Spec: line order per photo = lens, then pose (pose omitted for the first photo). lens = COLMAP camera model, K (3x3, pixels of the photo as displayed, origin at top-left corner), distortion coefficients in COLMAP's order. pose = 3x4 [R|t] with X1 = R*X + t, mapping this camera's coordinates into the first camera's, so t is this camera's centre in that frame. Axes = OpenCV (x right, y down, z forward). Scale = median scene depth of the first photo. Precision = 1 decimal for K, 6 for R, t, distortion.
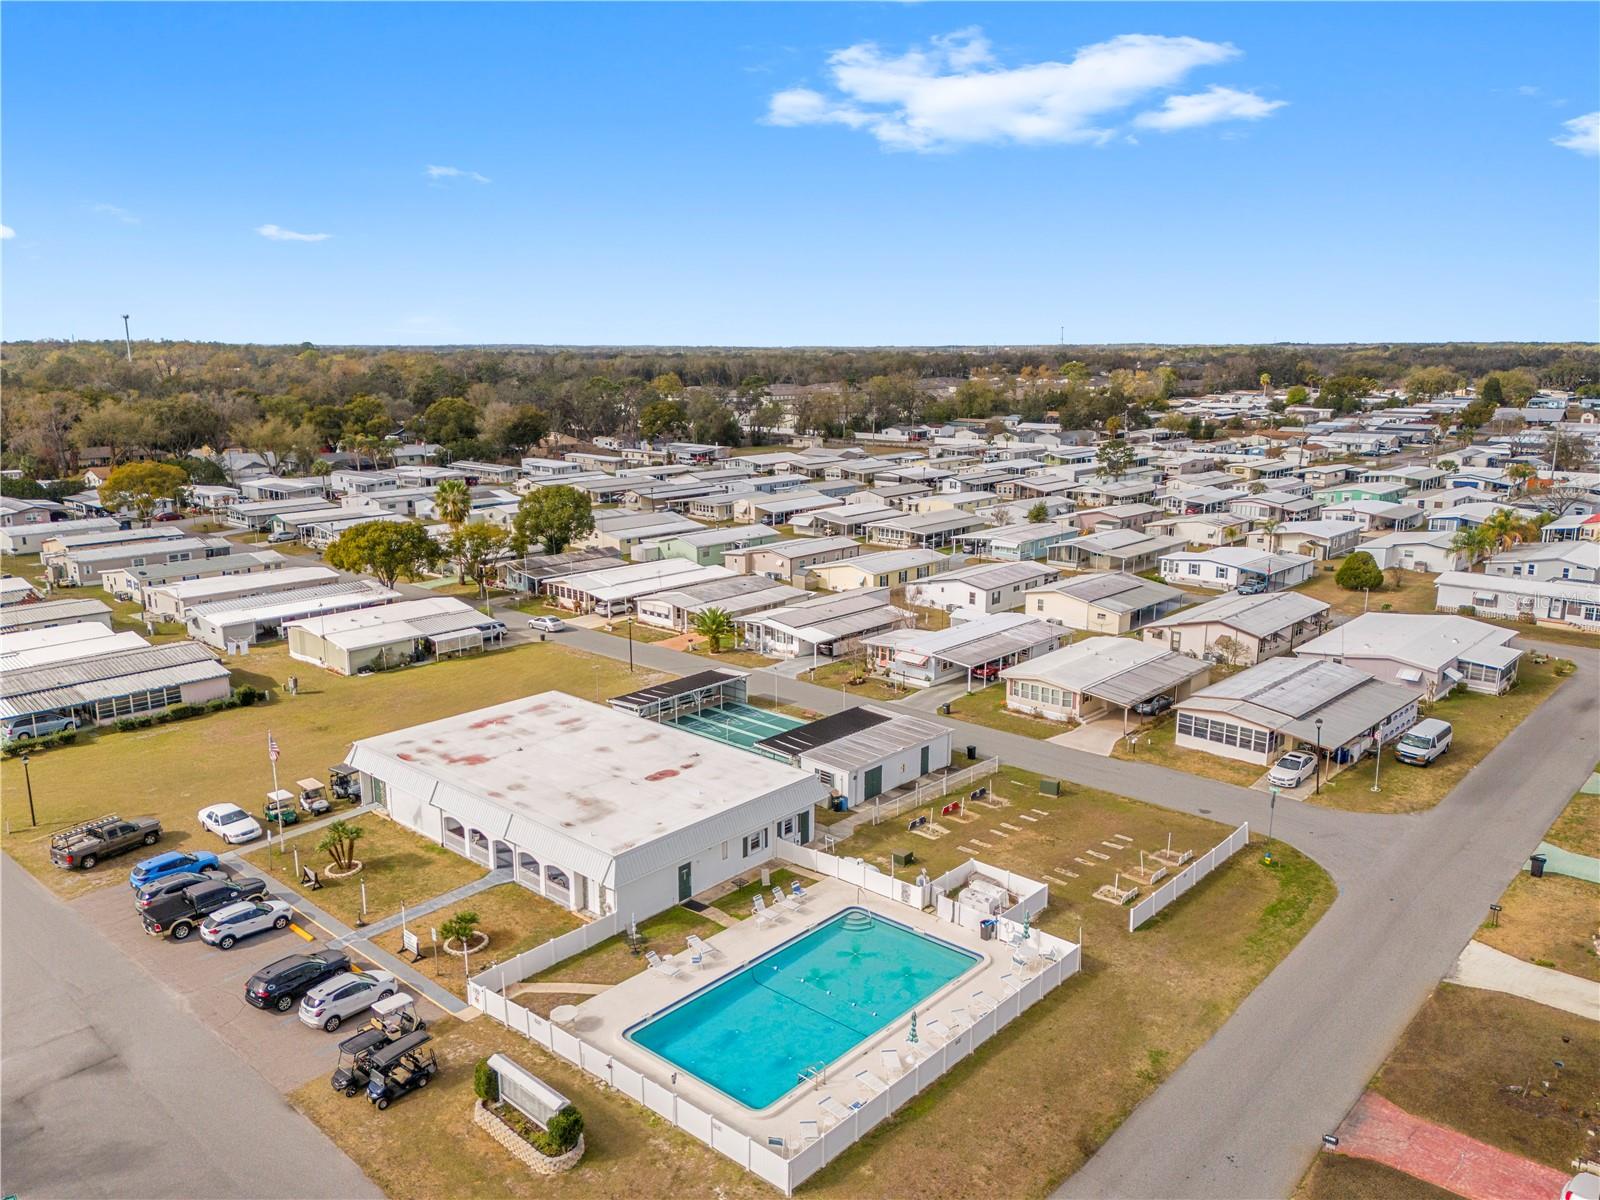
lens RADIAL K [[1170.3, 0, 800.0], [0, 1170.3, 600.0], [0, 0, 1]] dist [0.092624, -0.088092]
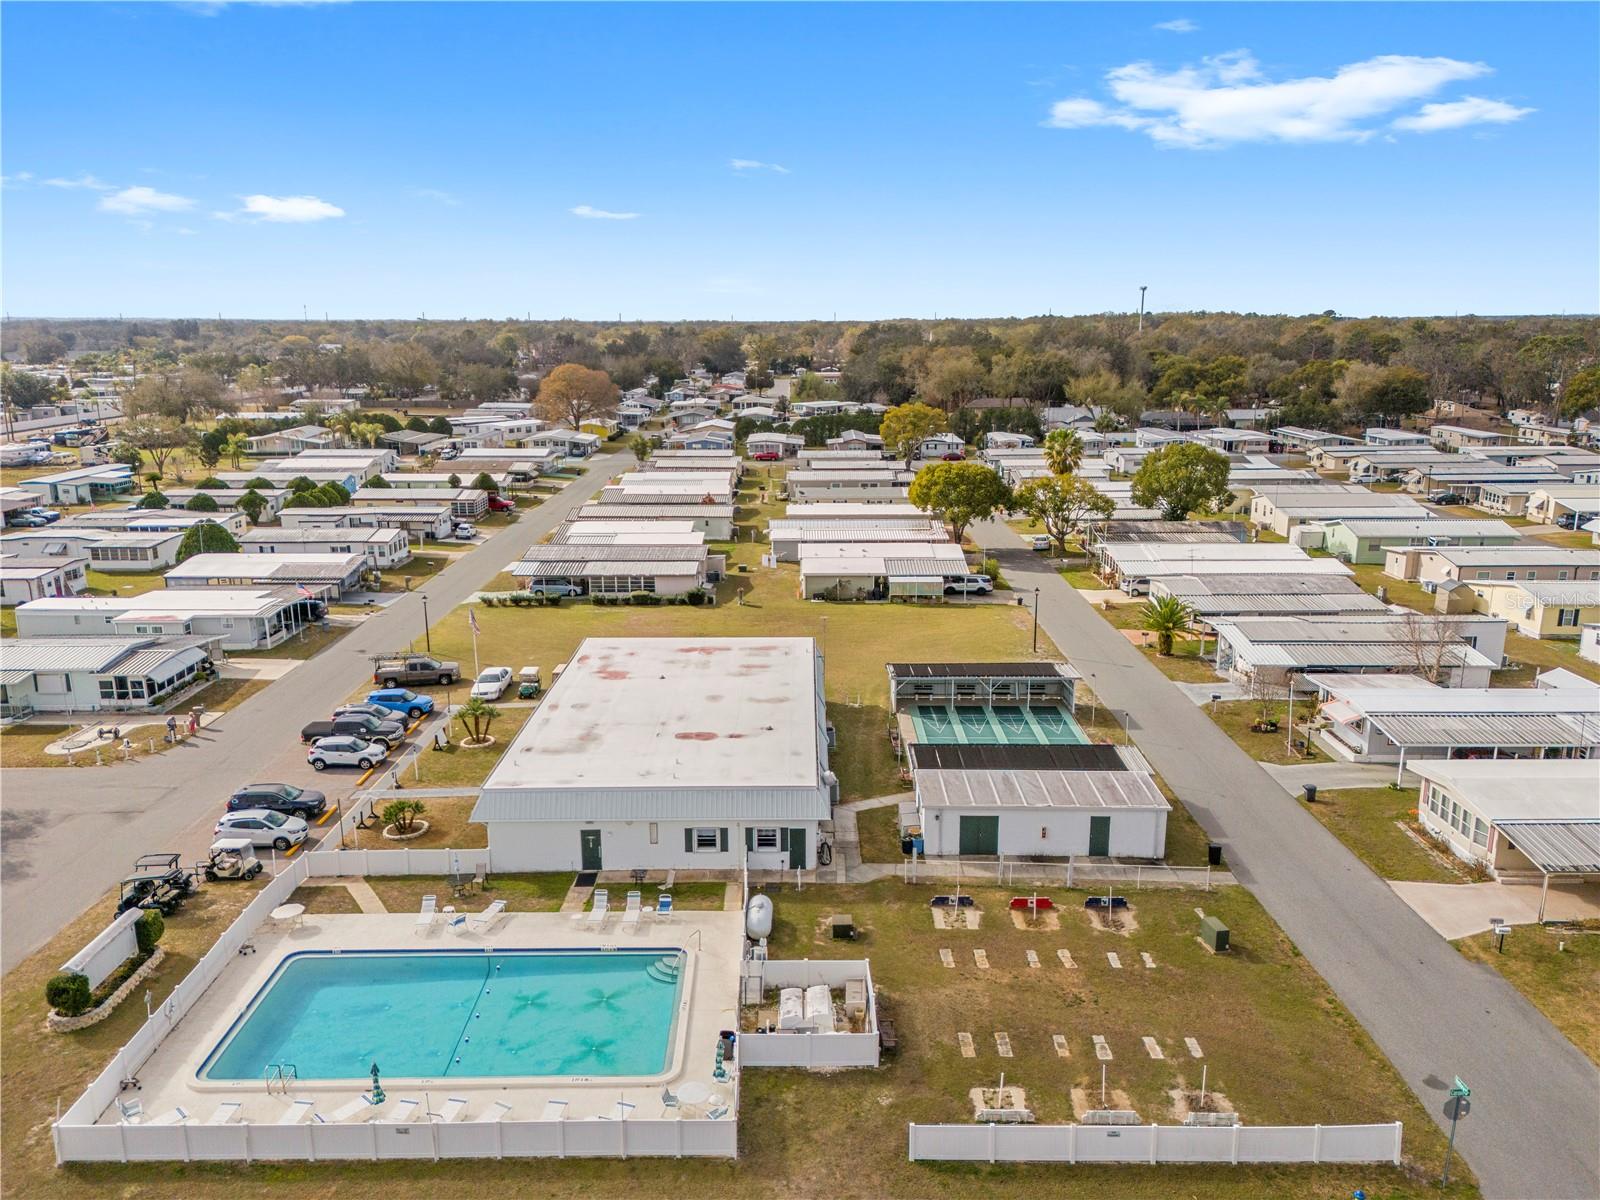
lens RADIAL K [[1170.3, 0, 800.0], [0, 1170.3, 600.0], [0, 0, 1]] dist [0.092624, -0.088092]
pose [[0.670479, 0.169401, -0.722330, 0.416557], [-0.154727, 0.984104, 0.087172, -0.027836], [0.725615, 0.053317, 0.686032, 0.354771]]
